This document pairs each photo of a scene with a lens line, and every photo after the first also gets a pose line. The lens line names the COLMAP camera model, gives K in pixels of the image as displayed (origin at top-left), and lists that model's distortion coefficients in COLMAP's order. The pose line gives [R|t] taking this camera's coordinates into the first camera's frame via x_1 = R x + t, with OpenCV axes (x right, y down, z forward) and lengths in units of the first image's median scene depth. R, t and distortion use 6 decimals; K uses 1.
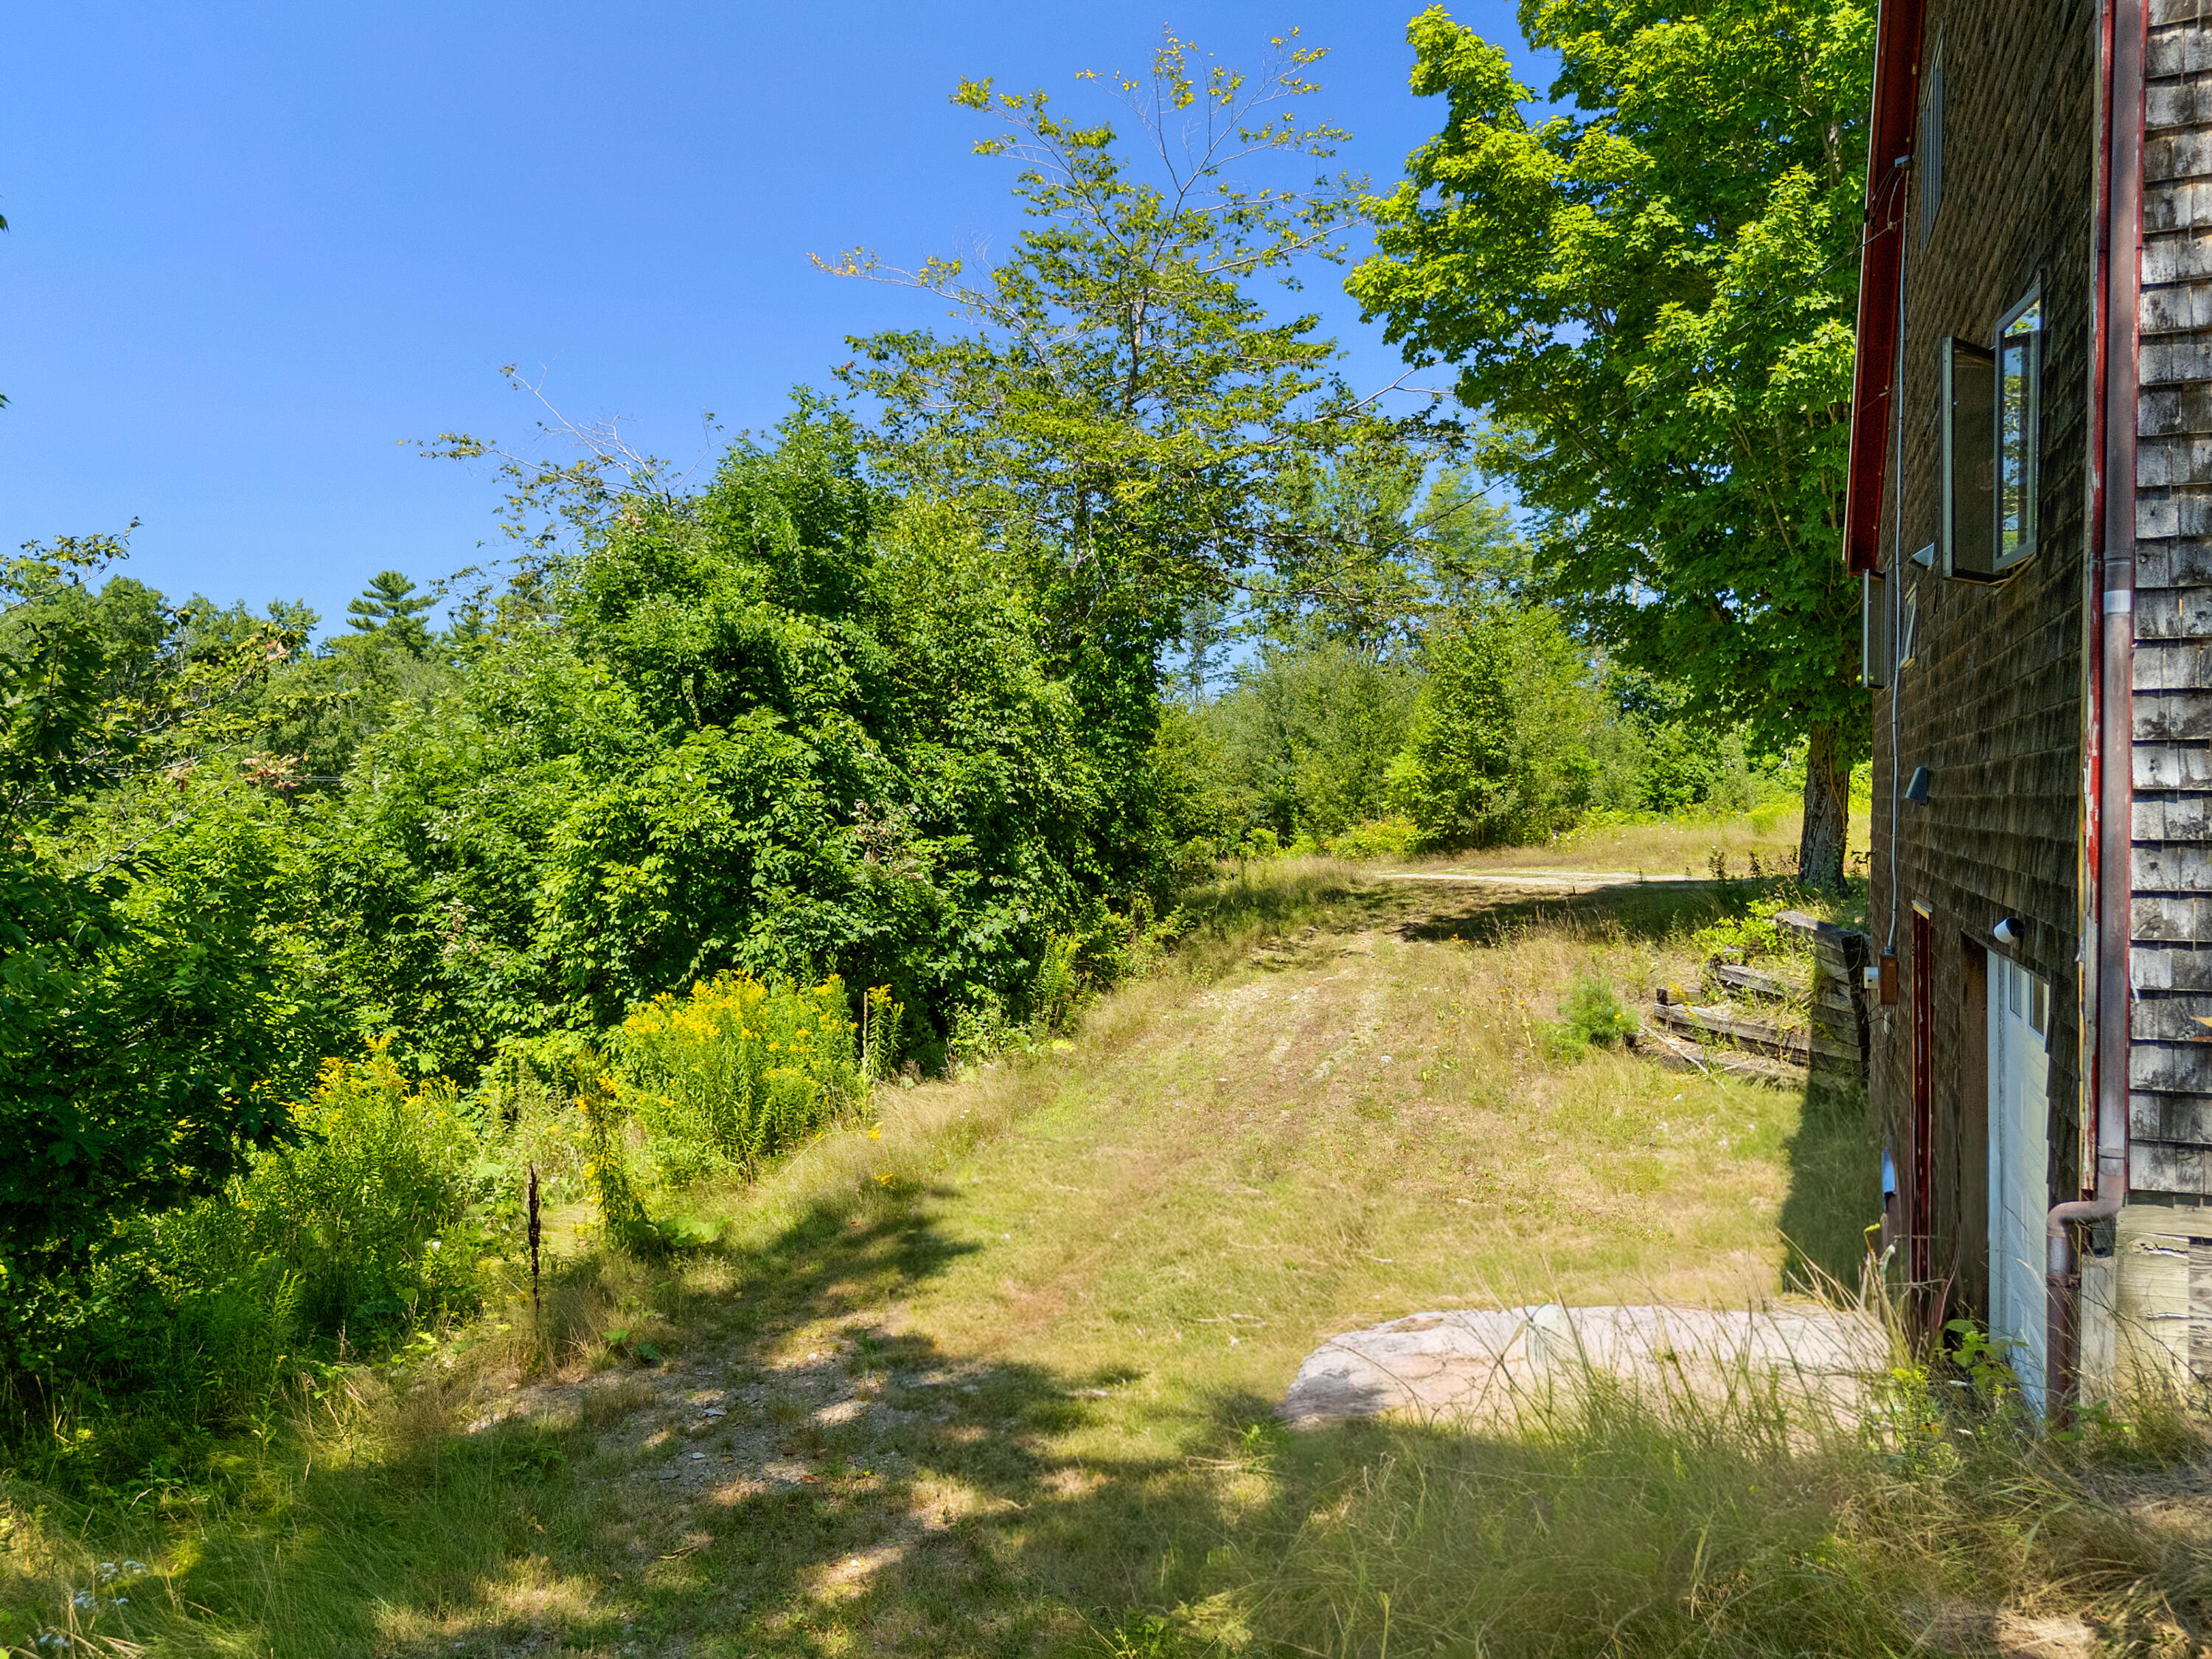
lens RADIAL K [[1618.7, 0, 1150.3], [0, 1618.7, 817.4], [0, 0, 1]] dist [0.072710, -0.061954]
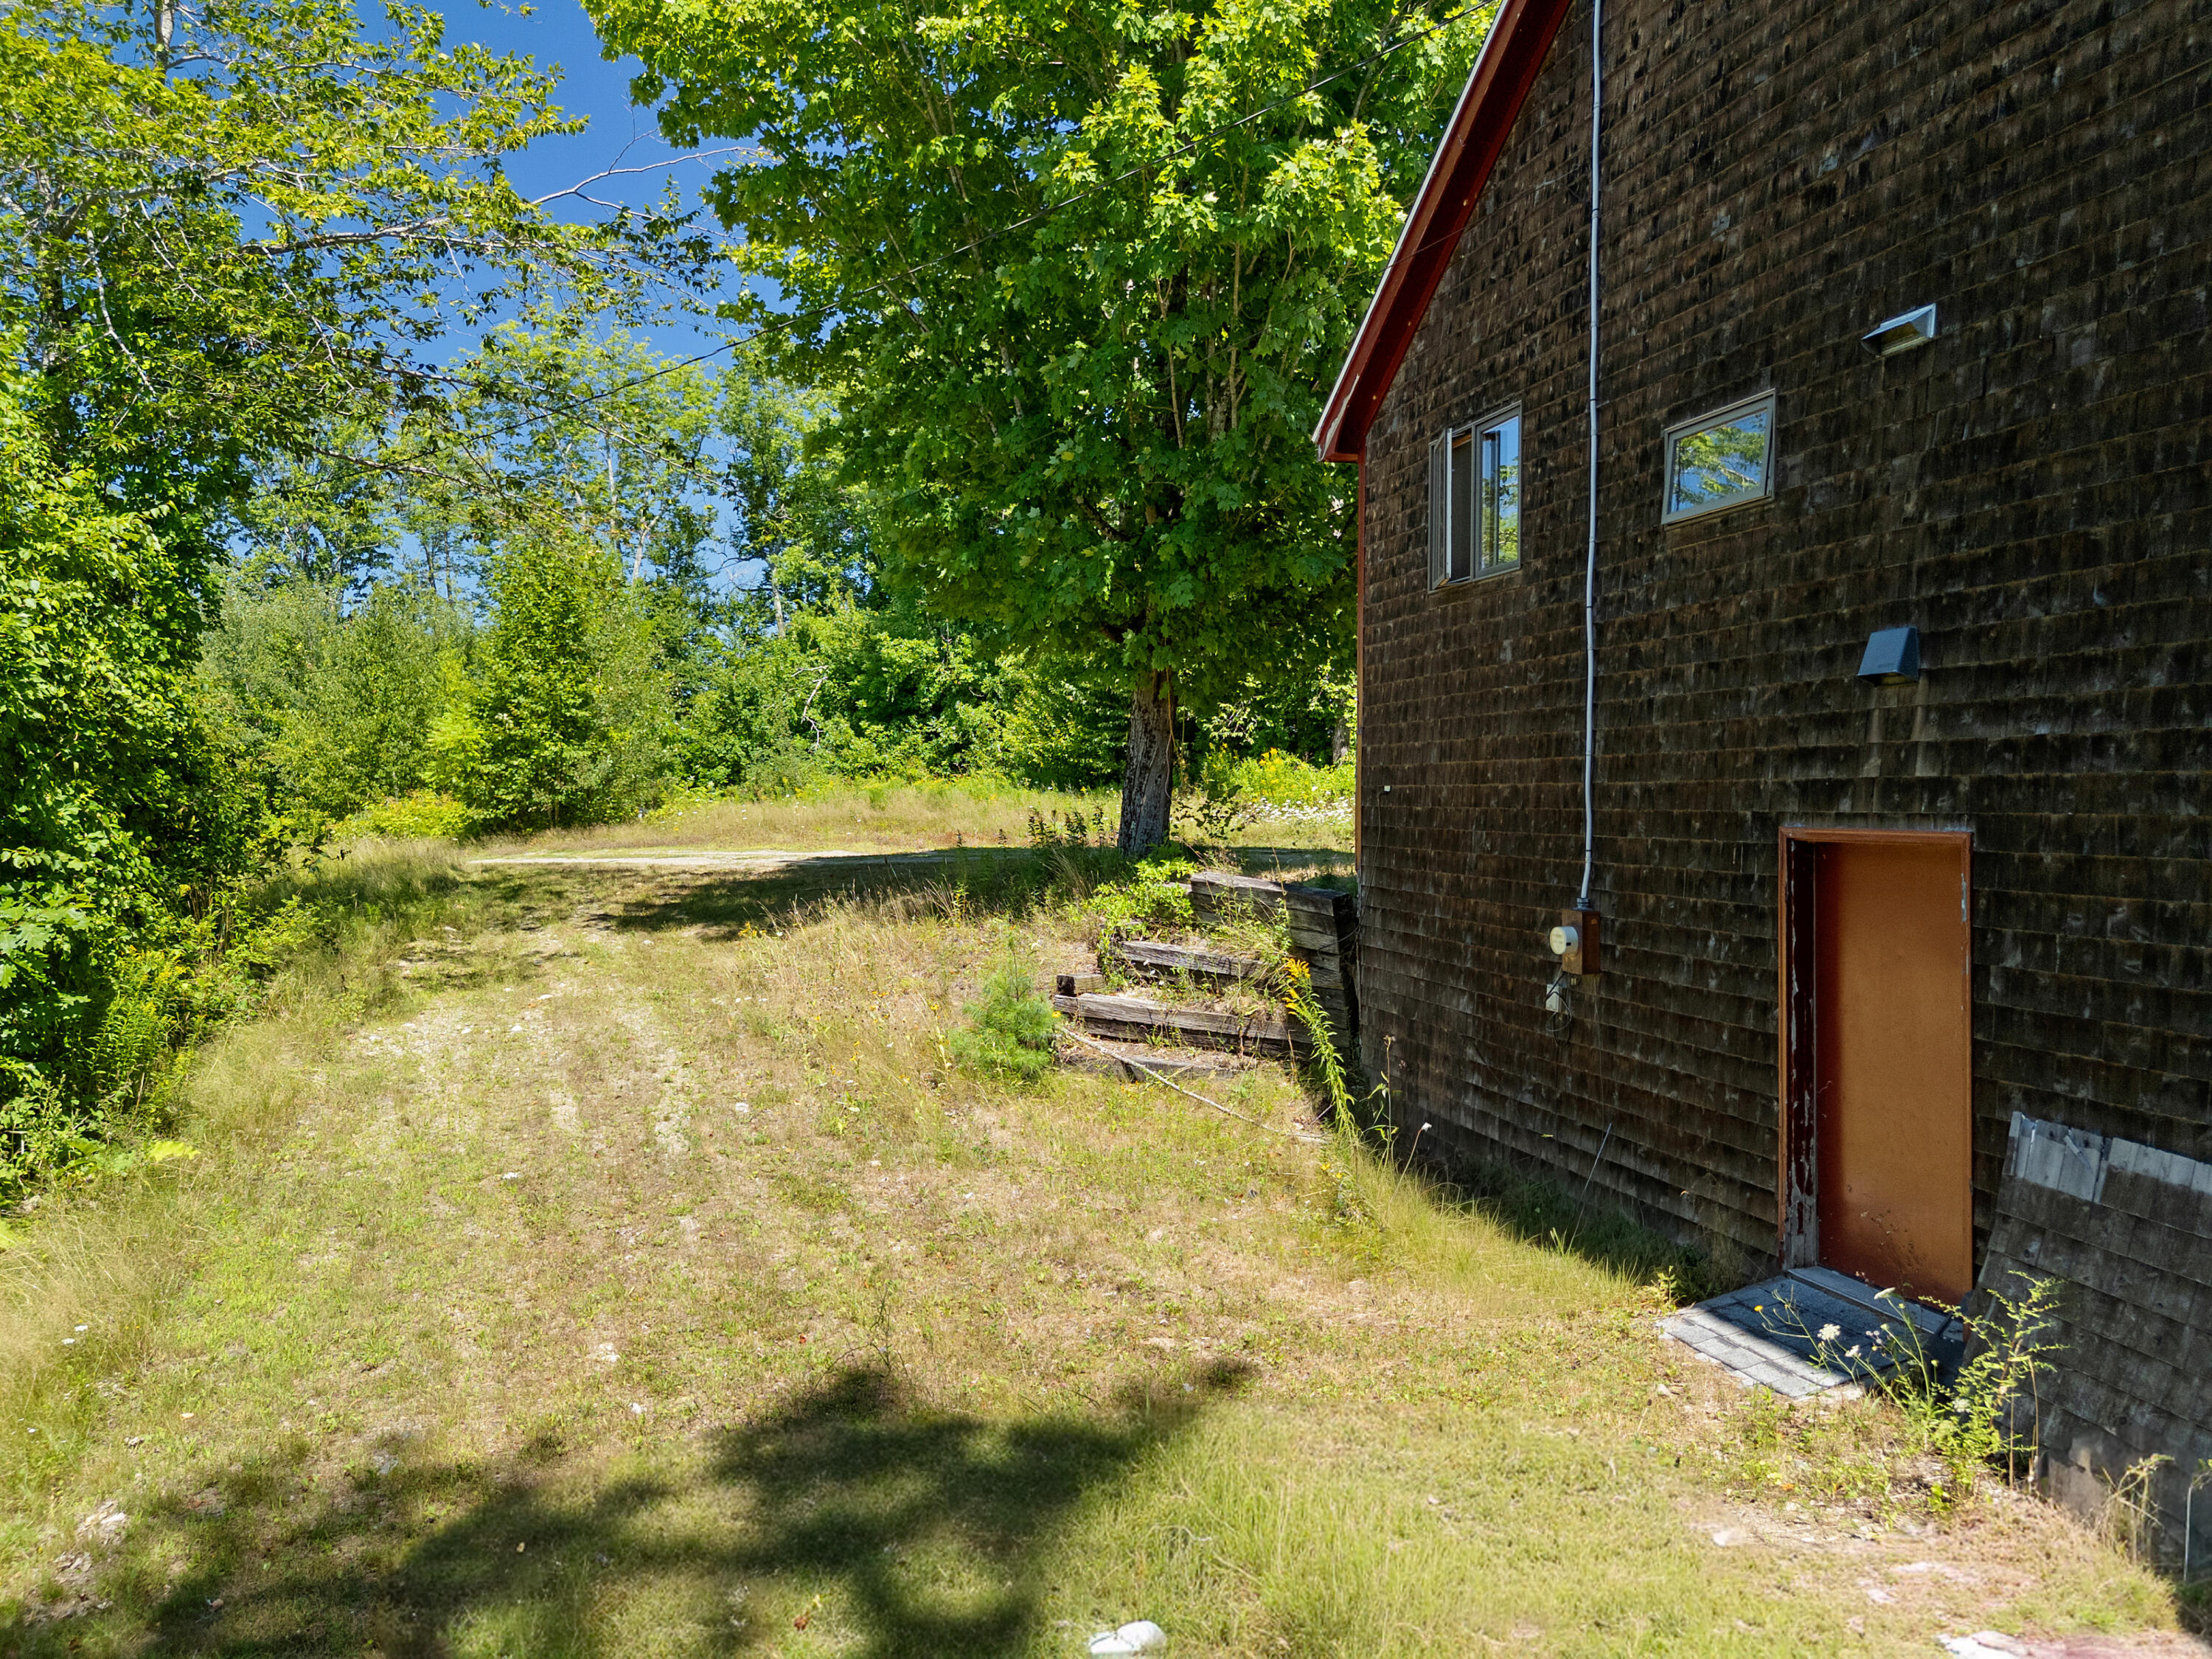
lens RADIAL K [[1618.7, 0, 1150.3], [0, 1618.7, 817.4], [0, 0, 1]] dist [0.072710, -0.061954]
pose [[0.807566, -0.003517, 0.589767, -0.107143], [0.000987, 0.999989, 0.004612, 0.022301], [-0.589777, -0.003142, 0.807560, 0.310430]]
